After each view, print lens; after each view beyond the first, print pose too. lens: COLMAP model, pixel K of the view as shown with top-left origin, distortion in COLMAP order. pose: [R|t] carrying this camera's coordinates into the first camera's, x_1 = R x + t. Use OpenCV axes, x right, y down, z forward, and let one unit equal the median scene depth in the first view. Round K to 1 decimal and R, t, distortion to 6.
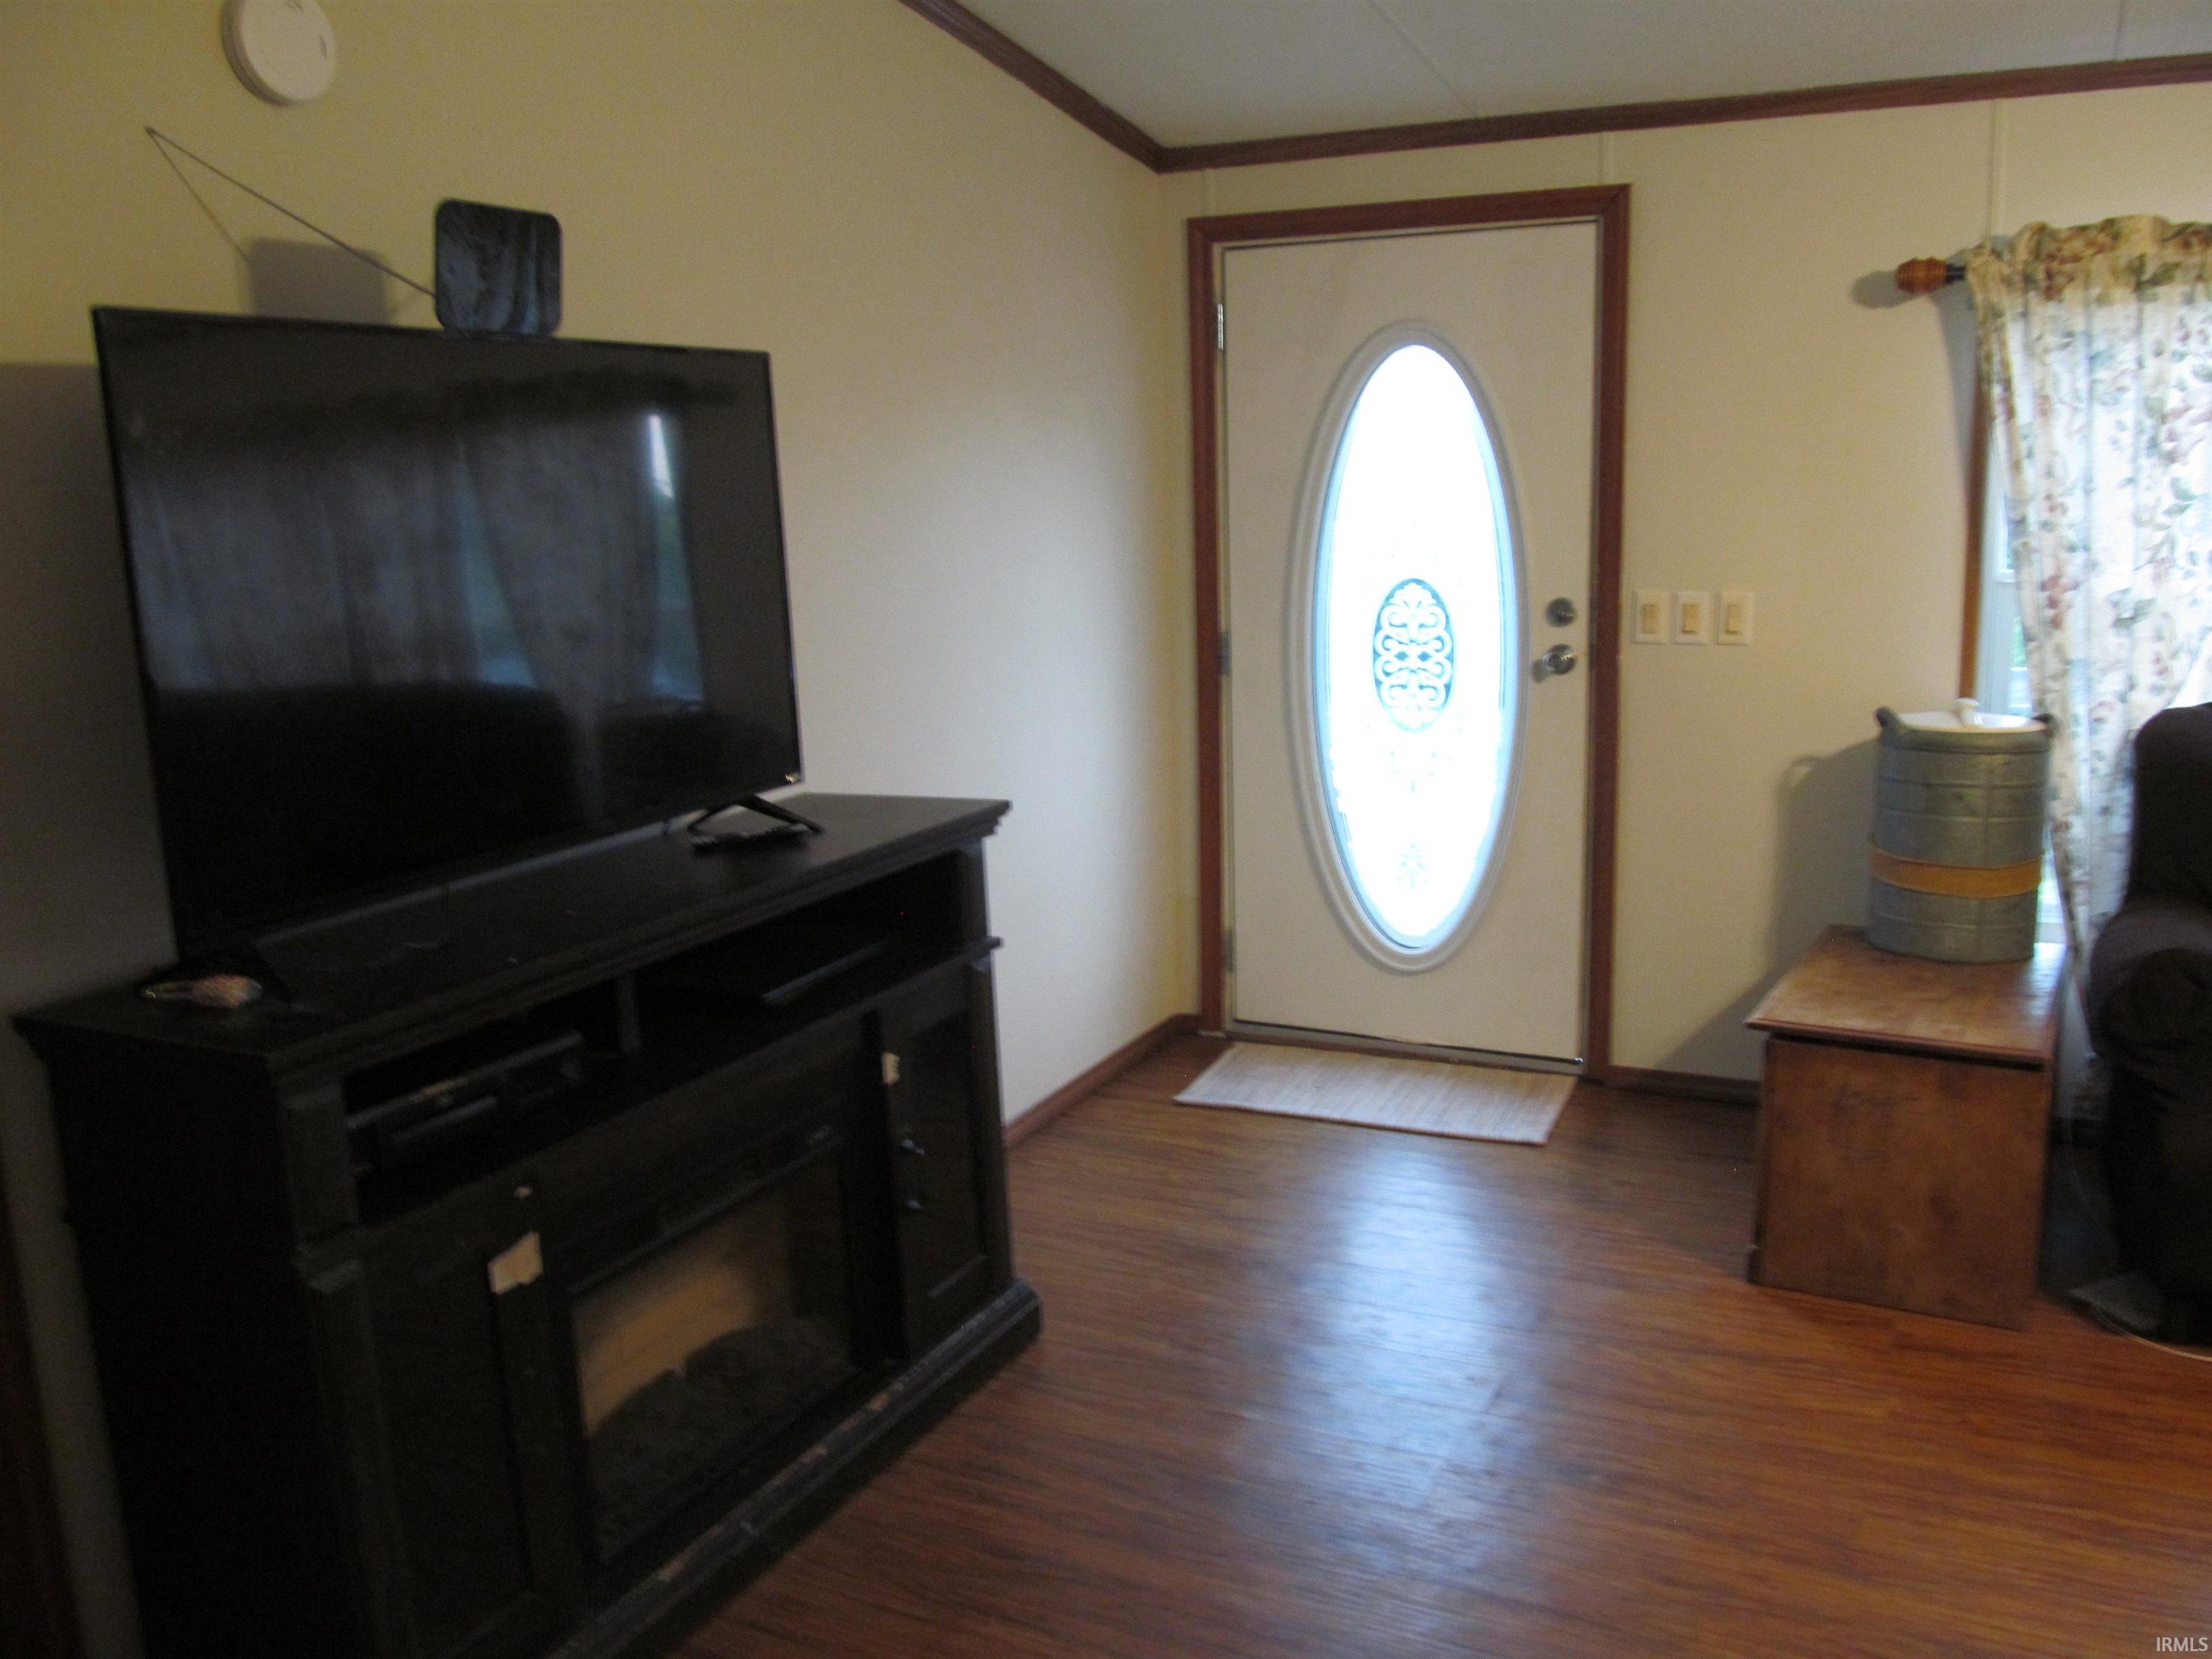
lens RADIAL K [[1857.1, 0, 1106.0], [0, 1857.1, 829.5], [0, 0, 1]] dist [-0.038148, 0.012725]
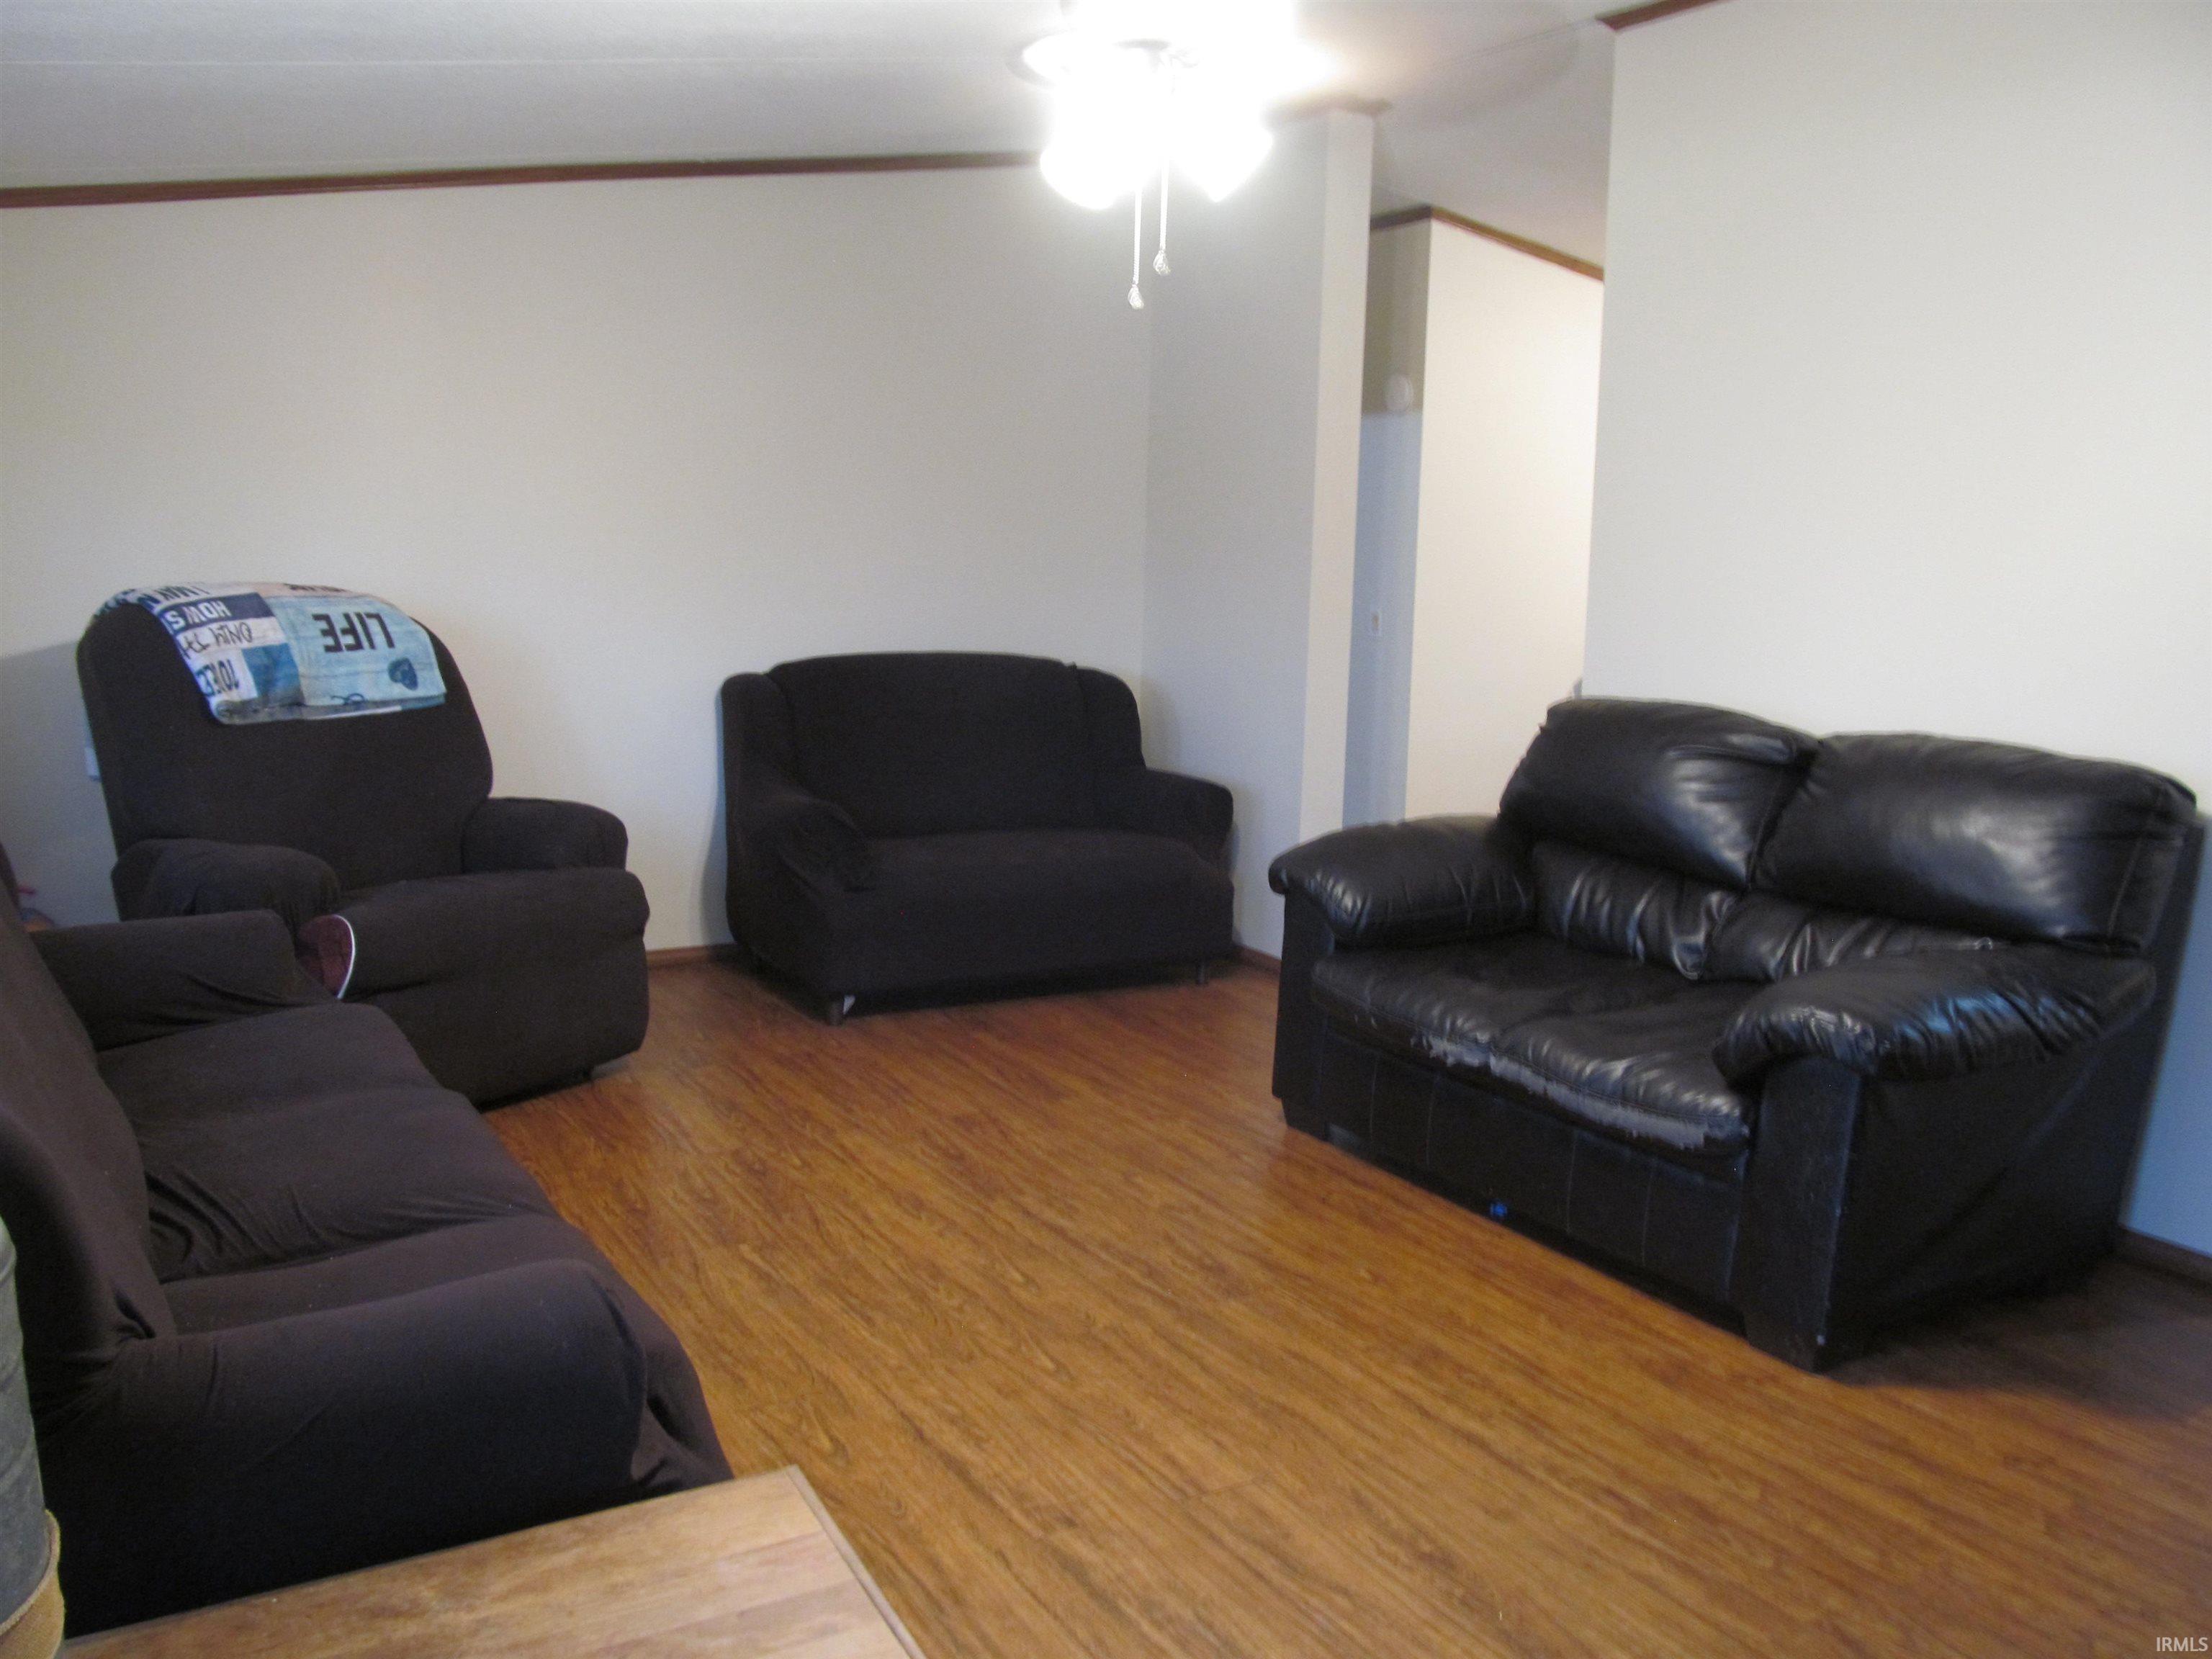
lens RADIAL K [[1857.1, 0, 1106.0], [0, 1857.1, 829.5], [0, 0, 1]] dist [-0.038148, 0.012725]
pose [[-0.843949, -0.079268, 0.530534, 0.096157], [0.101277, 0.947689, 0.302702, -0.222529], [-0.526776, 0.309196, -0.791773, 1.188821]]
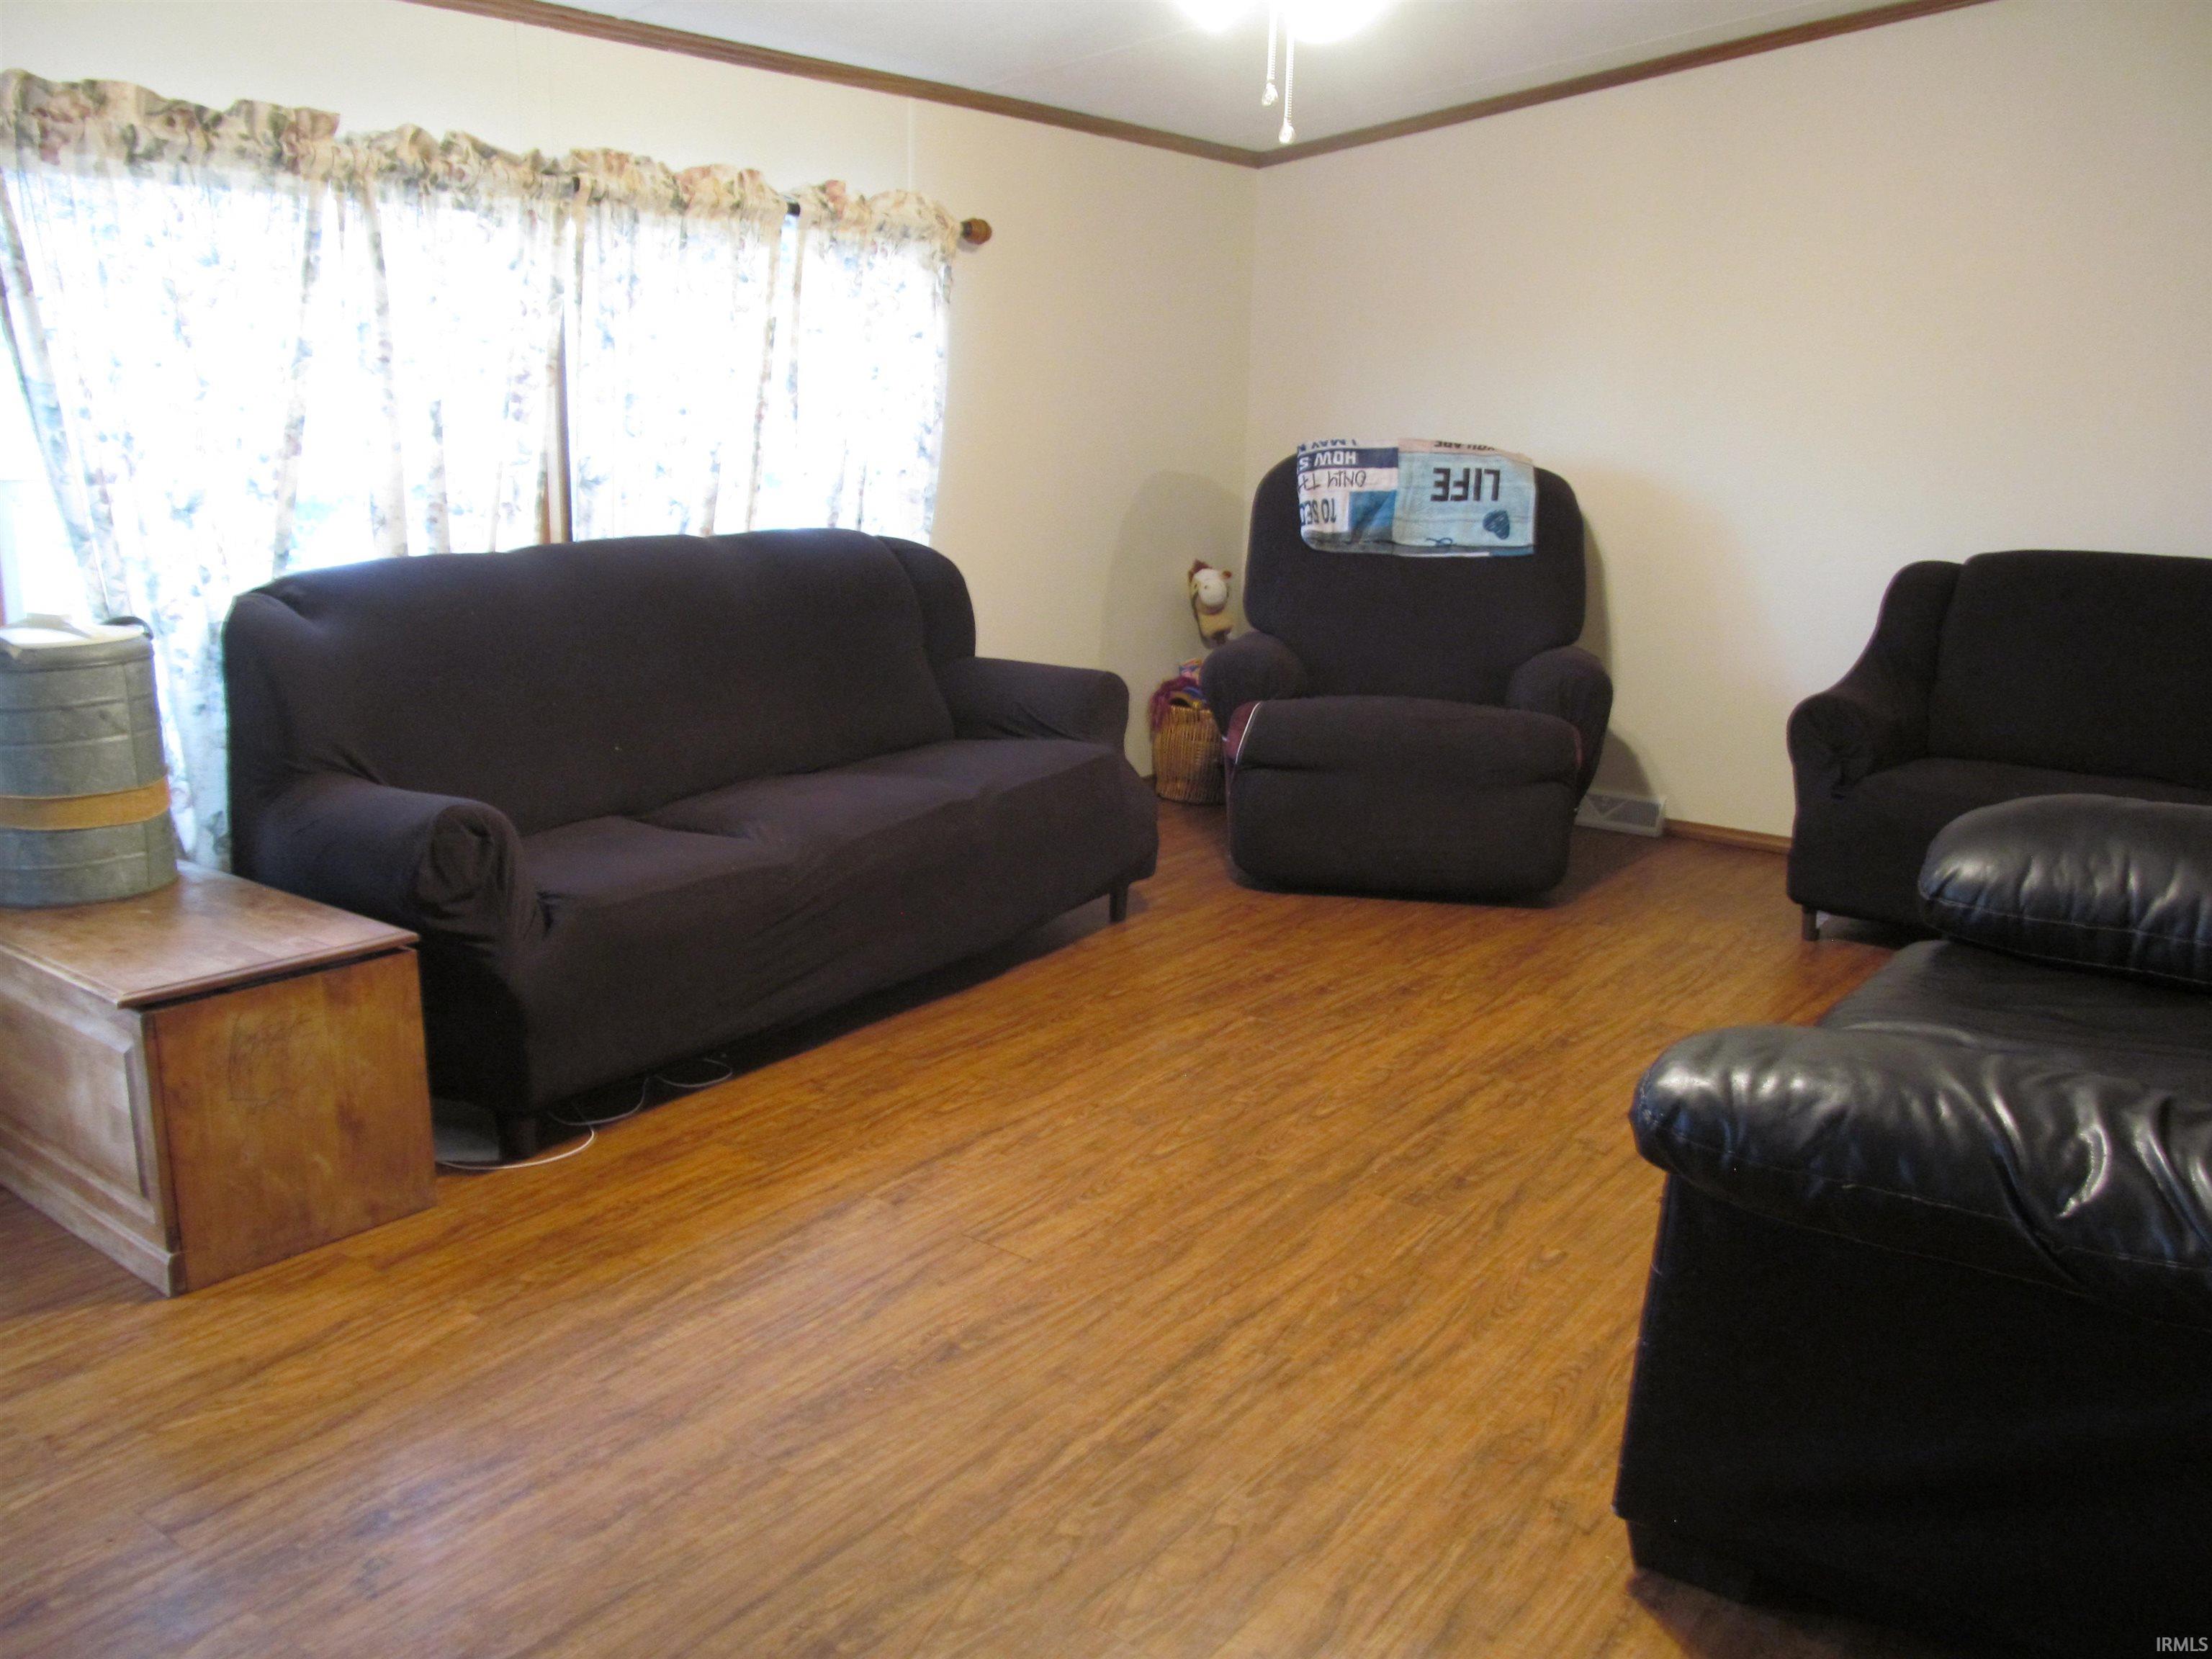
lens RADIAL K [[1857.1, 0, 1106.0], [0, 1857.1, 829.5], [0, 0, 1]] dist [-0.038148, 0.012725]
pose [[0.170469, -0.197490, 0.965369, -0.339644], [0.167175, 0.971303, 0.169184, -0.034624], [-0.971078, 0.132545, 0.198593, 0.367763]]
